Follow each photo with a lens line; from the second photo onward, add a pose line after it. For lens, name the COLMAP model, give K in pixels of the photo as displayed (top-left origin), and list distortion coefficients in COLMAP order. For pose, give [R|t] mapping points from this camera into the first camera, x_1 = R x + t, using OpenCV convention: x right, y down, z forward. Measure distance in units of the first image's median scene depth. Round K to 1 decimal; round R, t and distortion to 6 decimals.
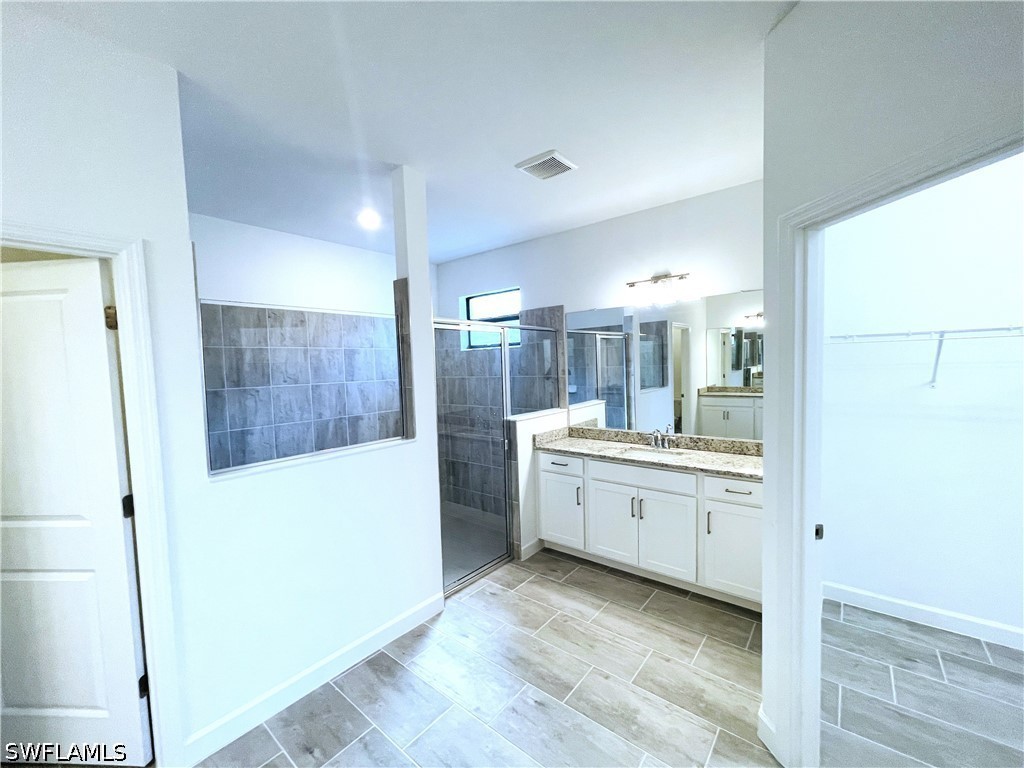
lens RADIAL K [[413.3, 0, 510.6], [0, 413.3, 386.9], [0, 0, 1]] dist [-0.000667, -0.000451]
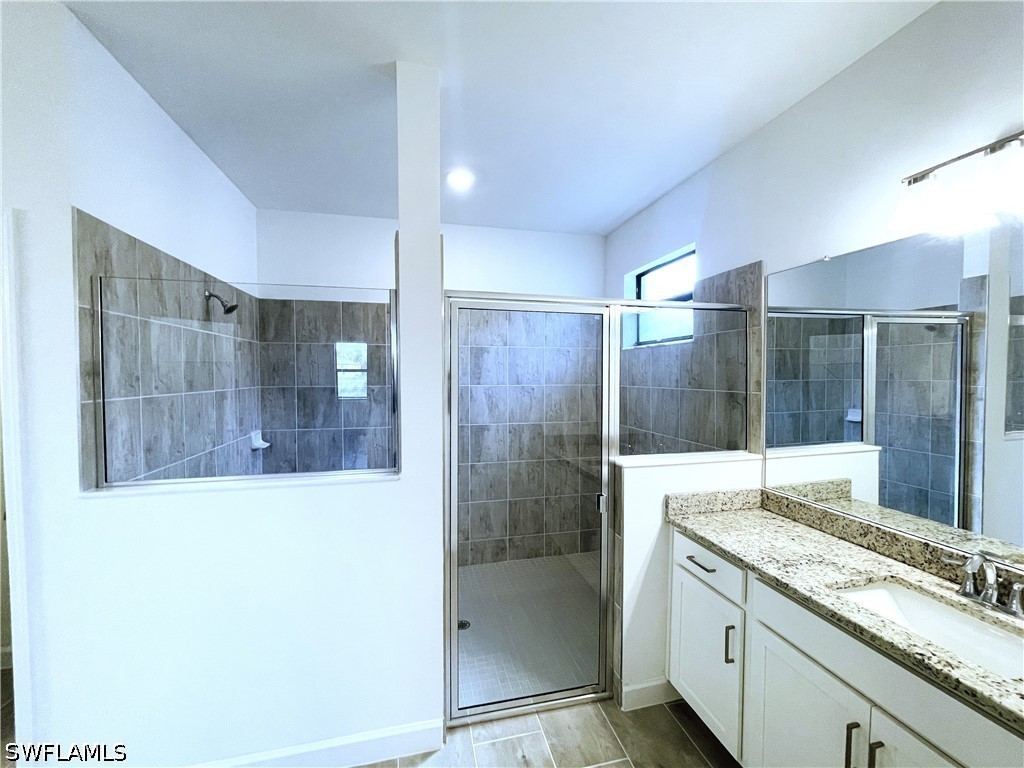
lens RADIAL K [[413.3, 0, 510.6], [0, 413.3, 386.9], [0, 0, 1]] dist [-0.000667, -0.000451]
pose [[0.795475, 0.049828, -0.603934, 0.219516], [-0.056835, 0.998355, 0.007510, -0.022650], [0.603315, 0.028350, 0.796999, 0.420336]]
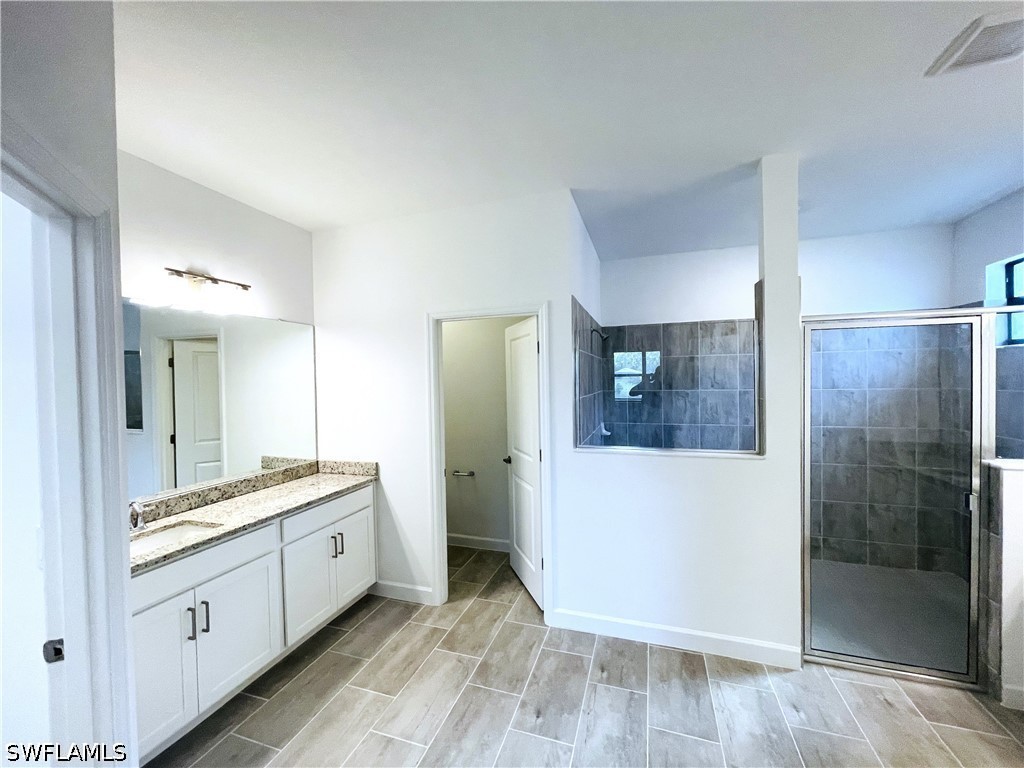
lens RADIAL K [[413.3, 0, 510.6], [0, 413.3, 386.9], [0, 0, 1]] dist [-0.000667, -0.000451]
pose [[0.356548, 0.042234, -0.933322, 0.295776], [-0.043849, 0.998633, 0.028438, -0.020053], [0.933247, 0.030786, 0.357913, 0.114814]]
